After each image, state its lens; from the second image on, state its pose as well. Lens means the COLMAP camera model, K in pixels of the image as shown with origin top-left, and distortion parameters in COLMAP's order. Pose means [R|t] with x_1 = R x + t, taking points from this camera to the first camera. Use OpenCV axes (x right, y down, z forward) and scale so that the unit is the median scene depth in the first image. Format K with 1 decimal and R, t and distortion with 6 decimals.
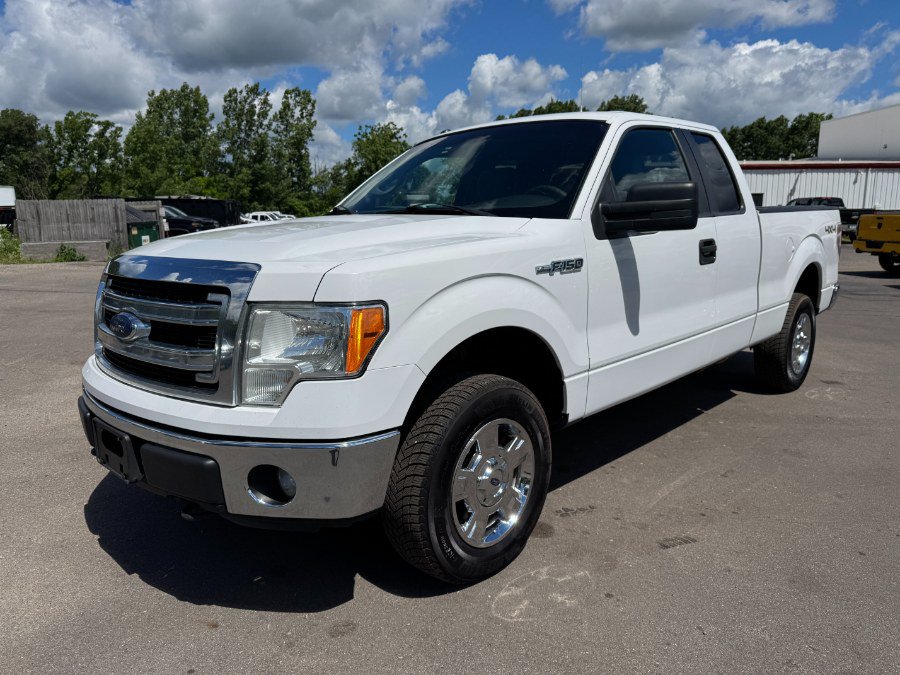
lens RADIAL K [[638.3, 0, 449.6], [0, 638.3, 341.4], [0, 0, 1]] dist [0.043538, -0.059677]
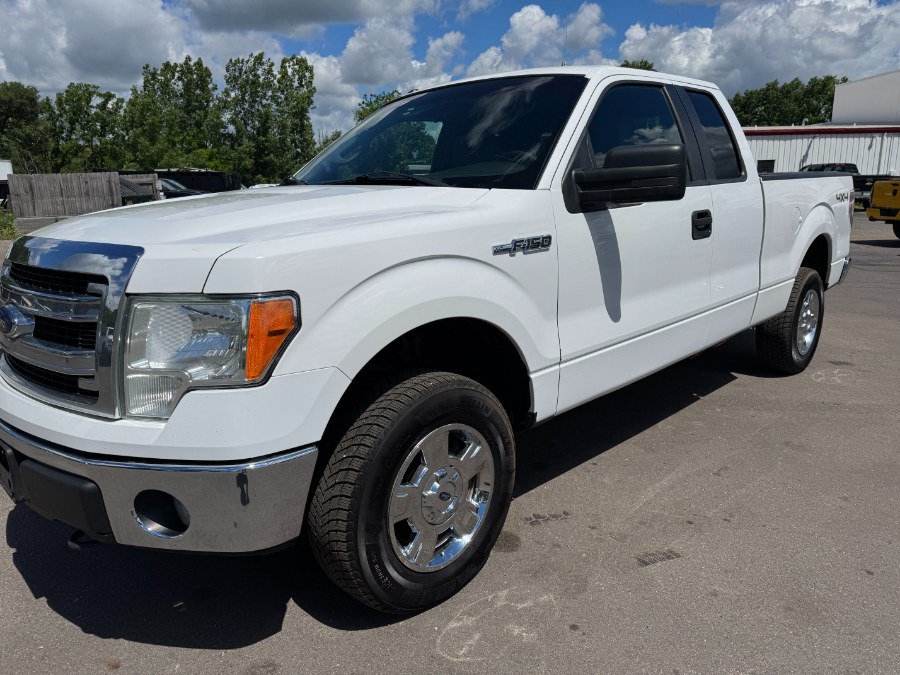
lens RADIAL K [[636.6, 0, 449.5], [0, 636.6, 342.0], [0, 0, 1]] dist [0.038333, -0.044072]
pose [[0.999894, -0.006085, -0.013217, 0.069504], [0.006678, 0.998951, 0.045298, -0.021959], [0.012927, -0.045382, 0.998886, 0.112277]]
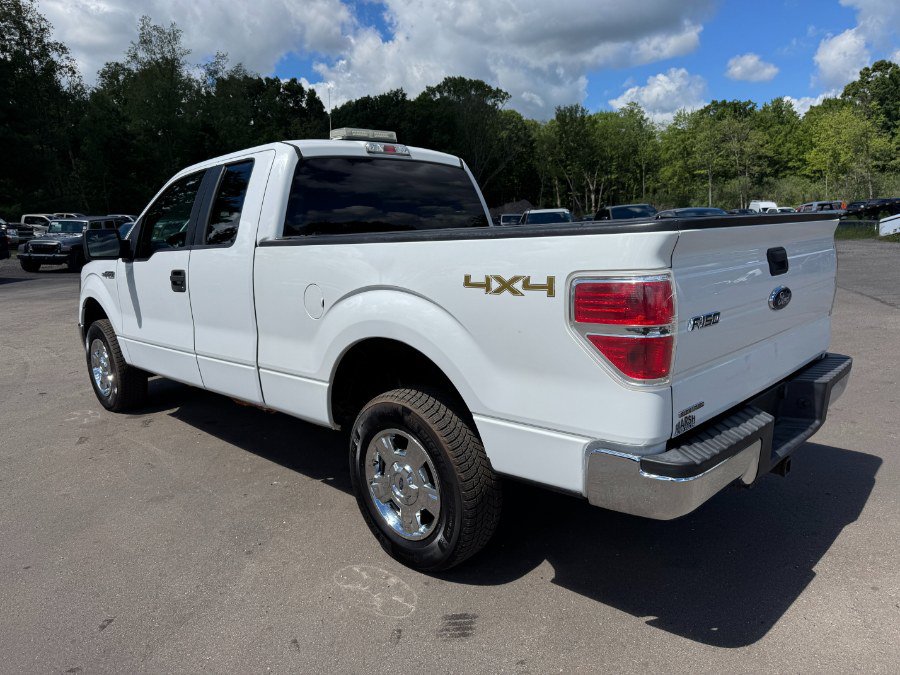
lens RADIAL K [[645.2, 0, 446.0], [0, 645.2, 339.2], [0, 0, 1]] dist [0.068899, -0.104567]
pose [[-0.024138, 0.188616, -0.981754, 1.720964], [-0.142565, 0.971354, 0.190123, -0.364522], [0.989491, 0.144552, 0.003443, 1.658947]]
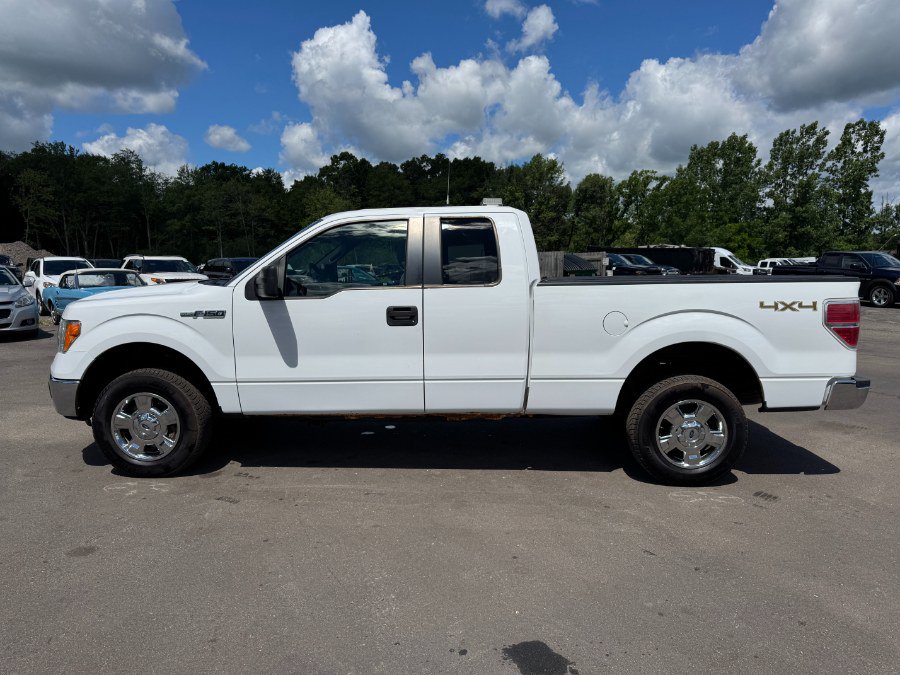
lens RADIAL K [[638.3, 0, 449.6], [0, 638.3, 341.4], [0, 0, 1]] dist [0.043538, -0.059677]
pose [[0.675922, 0.098099, -0.730415, 1.538247], [-0.146494, 0.989208, -0.002709, -0.112439], [0.722267, 0.108833, 0.682998, 0.260304]]
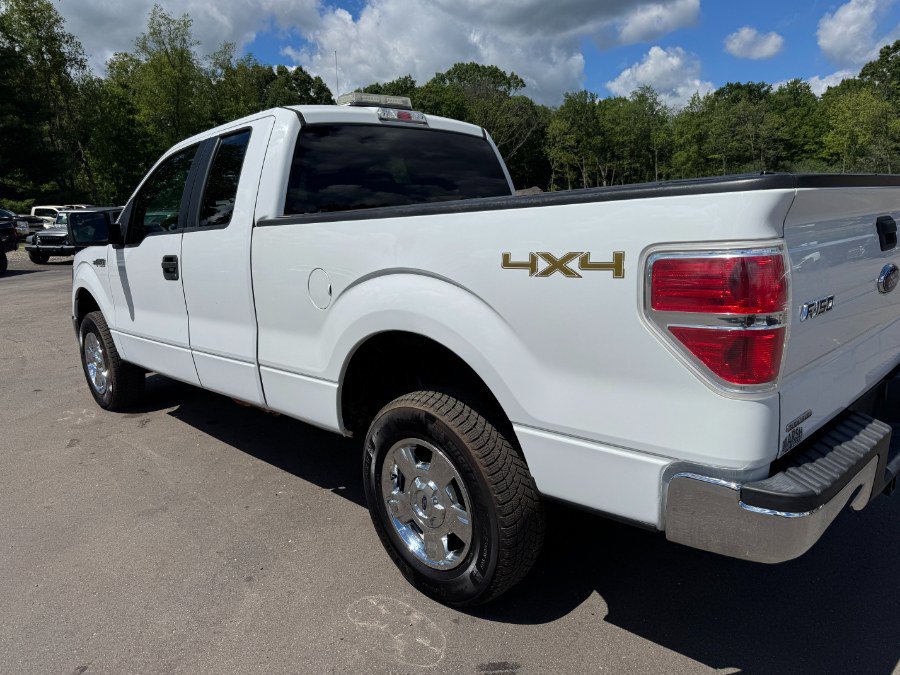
lens RADIAL K [[638.3, 0, 449.6], [0, 638.3, 341.4], [0, 0, 1]] dist [0.043538, -0.059677]
pose [[-0.033100, 0.209743, -0.977196, 1.574918], [-0.132377, 0.968198, 0.212295, -0.337894], [0.990647, 0.136385, -0.004282, 1.636497]]
